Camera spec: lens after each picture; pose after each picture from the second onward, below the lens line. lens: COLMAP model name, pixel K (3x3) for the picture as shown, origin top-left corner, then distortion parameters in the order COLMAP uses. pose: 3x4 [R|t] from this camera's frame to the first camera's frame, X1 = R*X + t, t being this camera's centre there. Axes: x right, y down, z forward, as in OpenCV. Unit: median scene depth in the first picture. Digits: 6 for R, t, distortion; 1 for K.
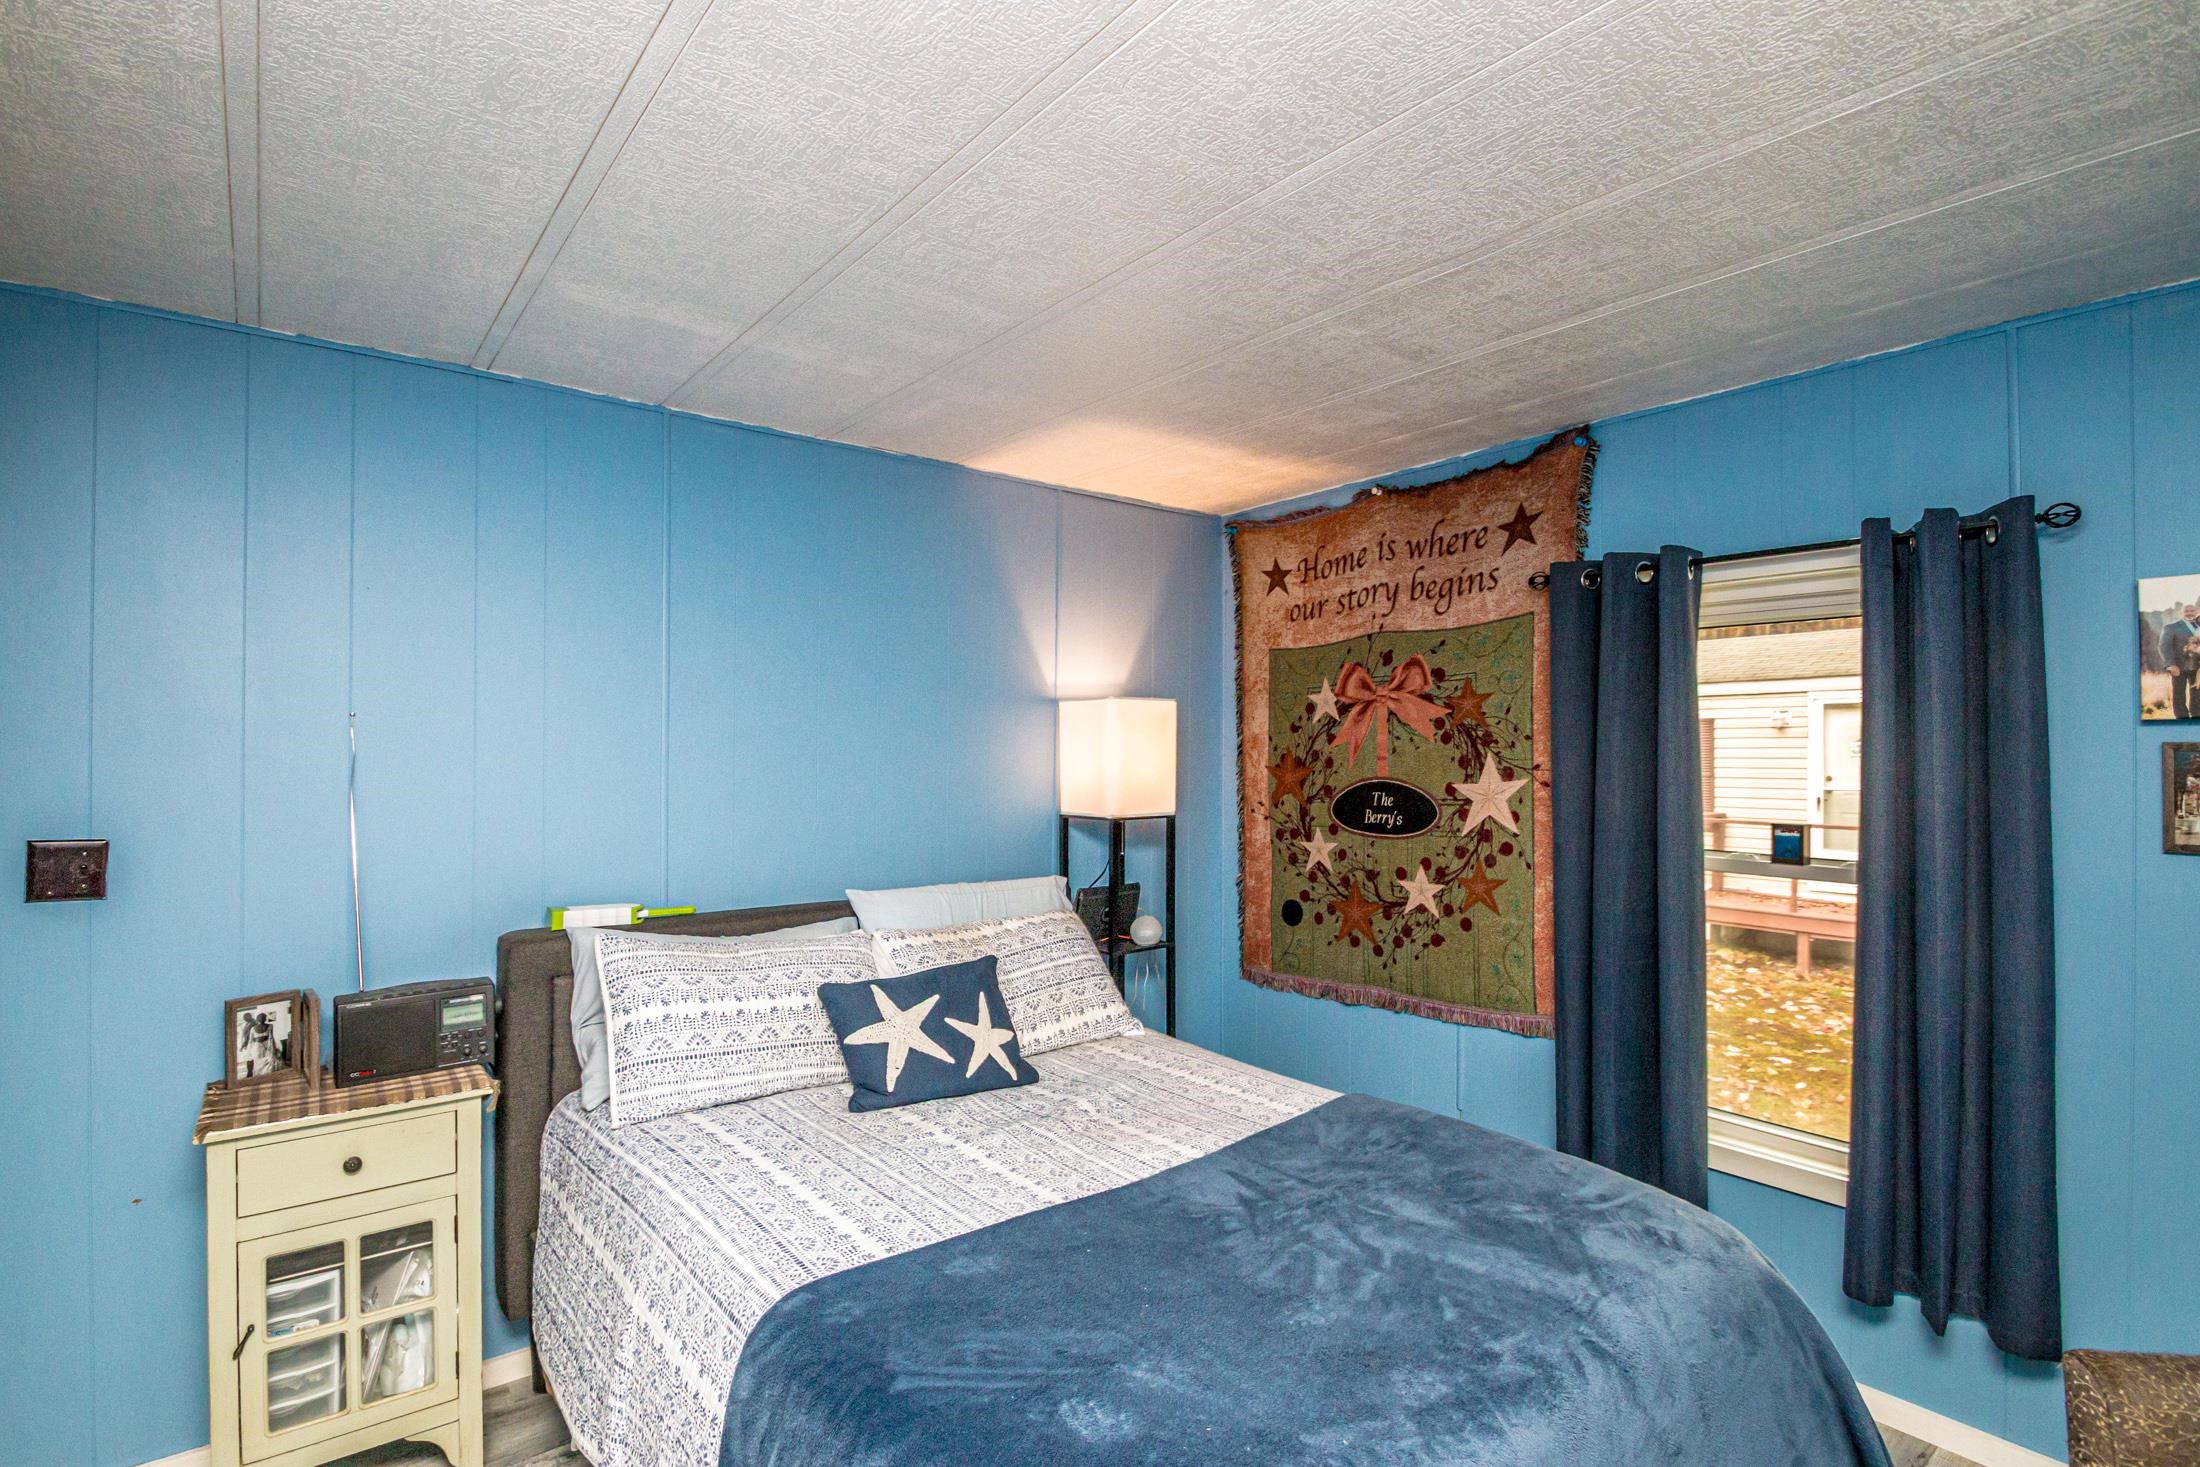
lens RADIAL K [[1053.2, 0, 1112.1], [0, 1053.2, 737.0], [0, 0, 1]] dist [-0.001104, -0.003184]
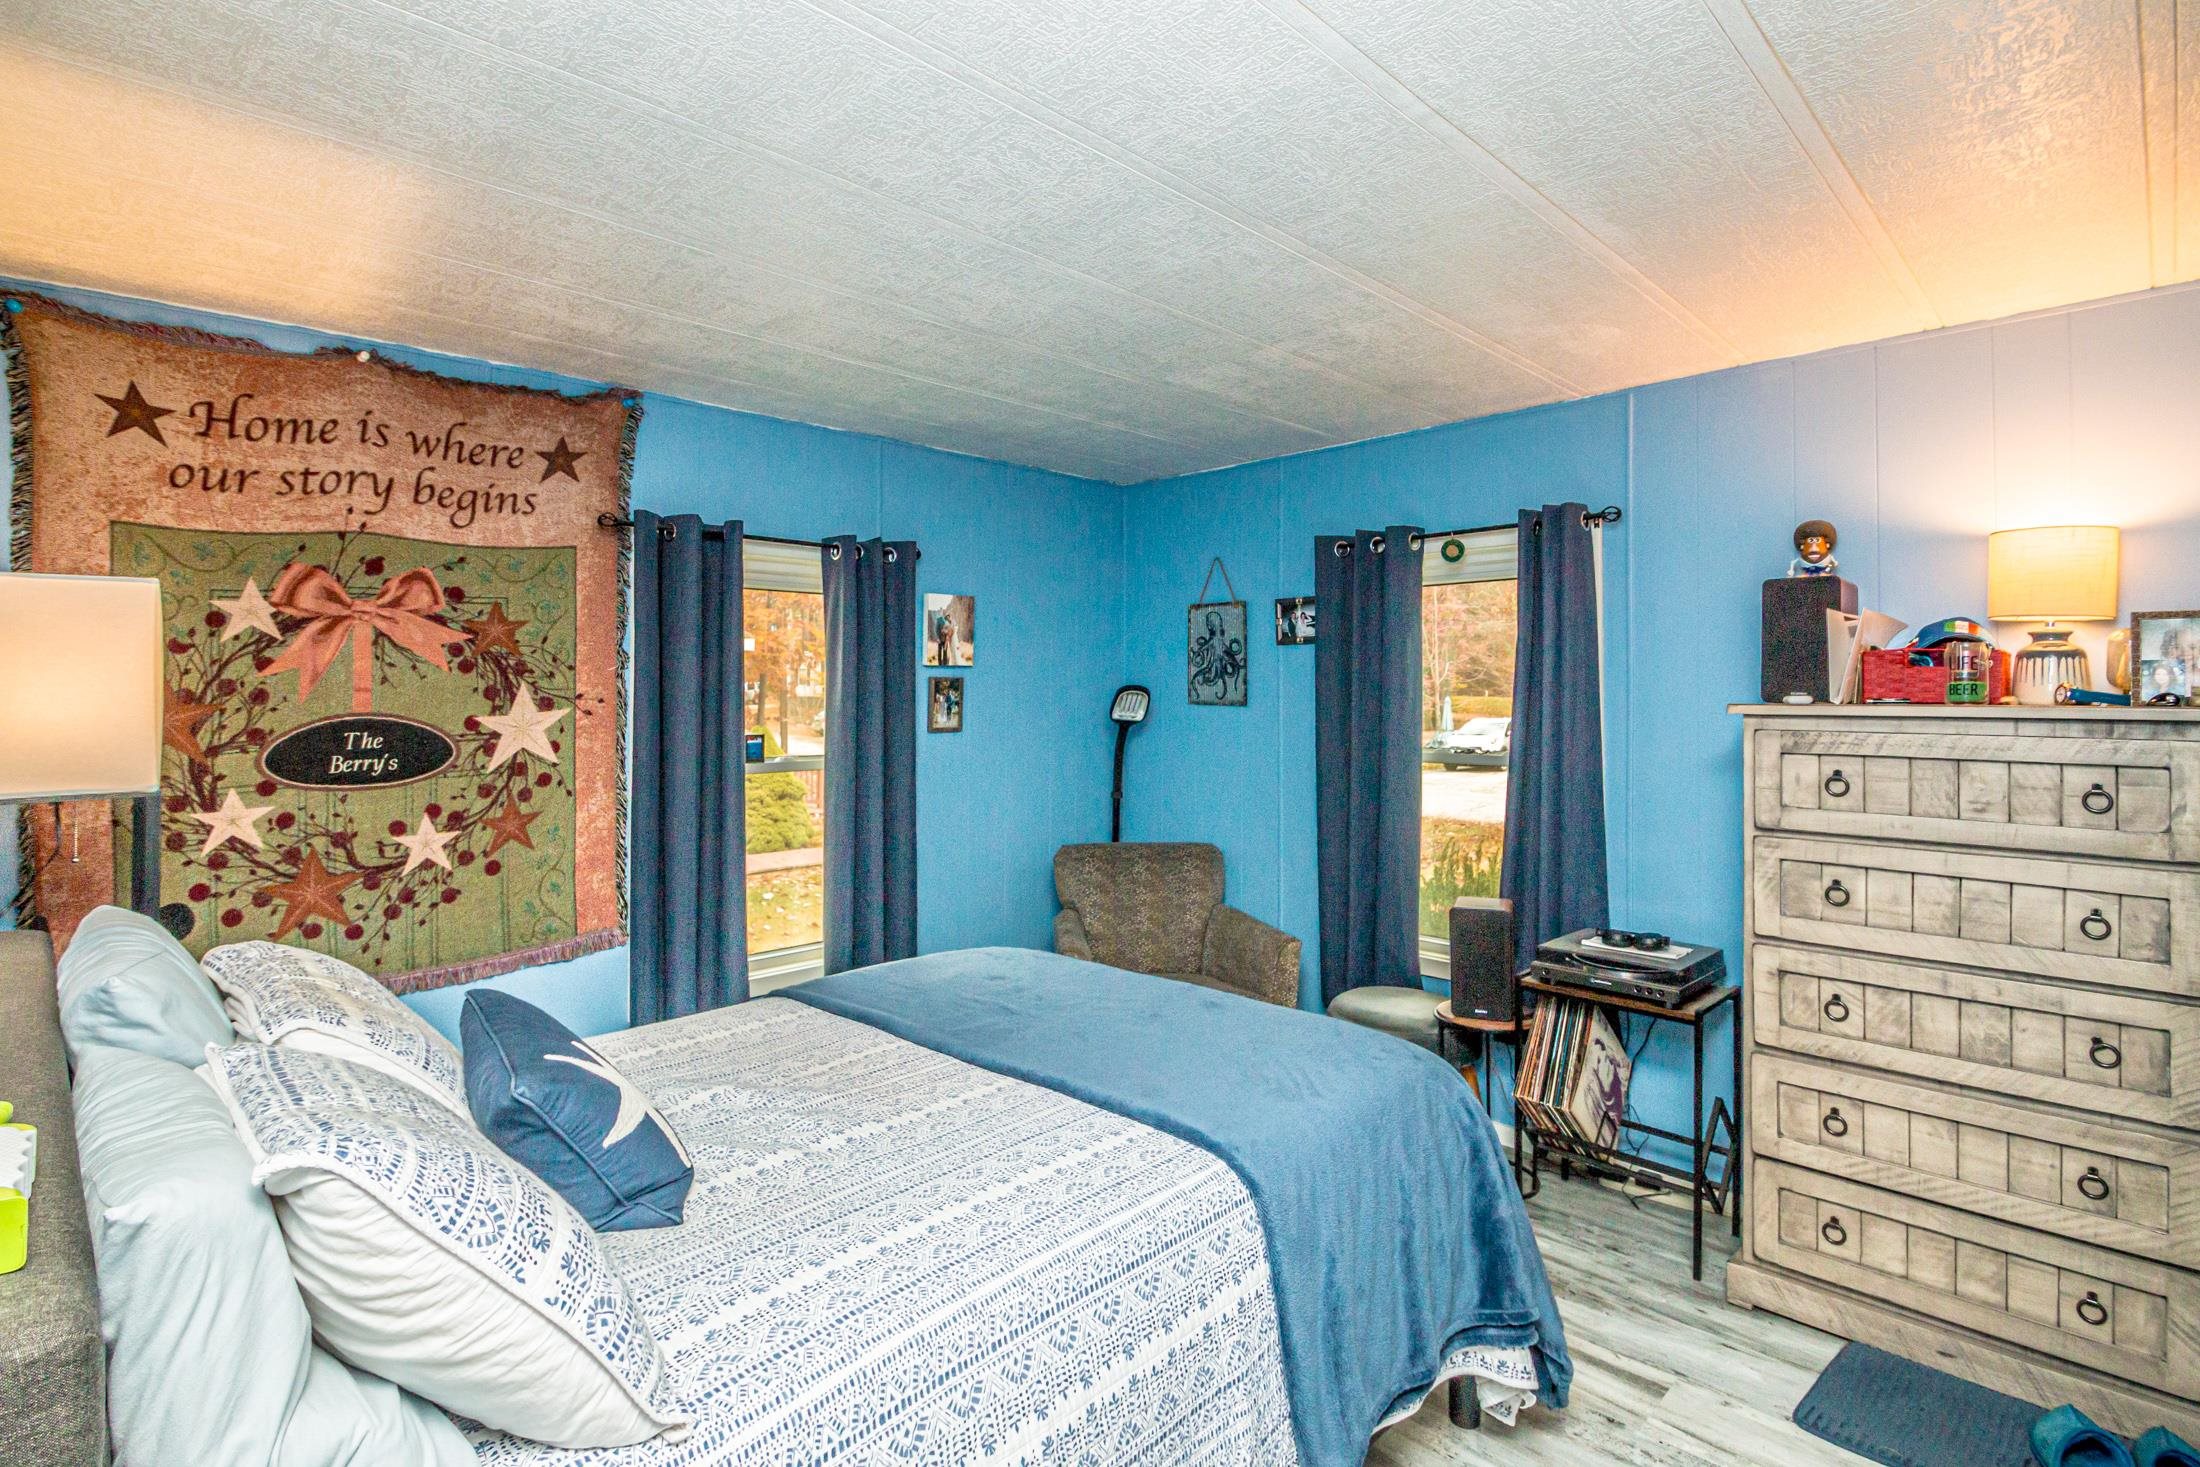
lens RADIAL K [[1053.2, 0, 1110.4], [0, 1053.2, 681.4], [0, 0, 1]] dist [-0.001104, -0.003184]
pose [[-0.108846, 0.016433, 0.993923, -0.624488], [0.001273, 0.999865, -0.016392, 0.028825], [-0.994058, -0.000519, -0.108853, 0.541600]]
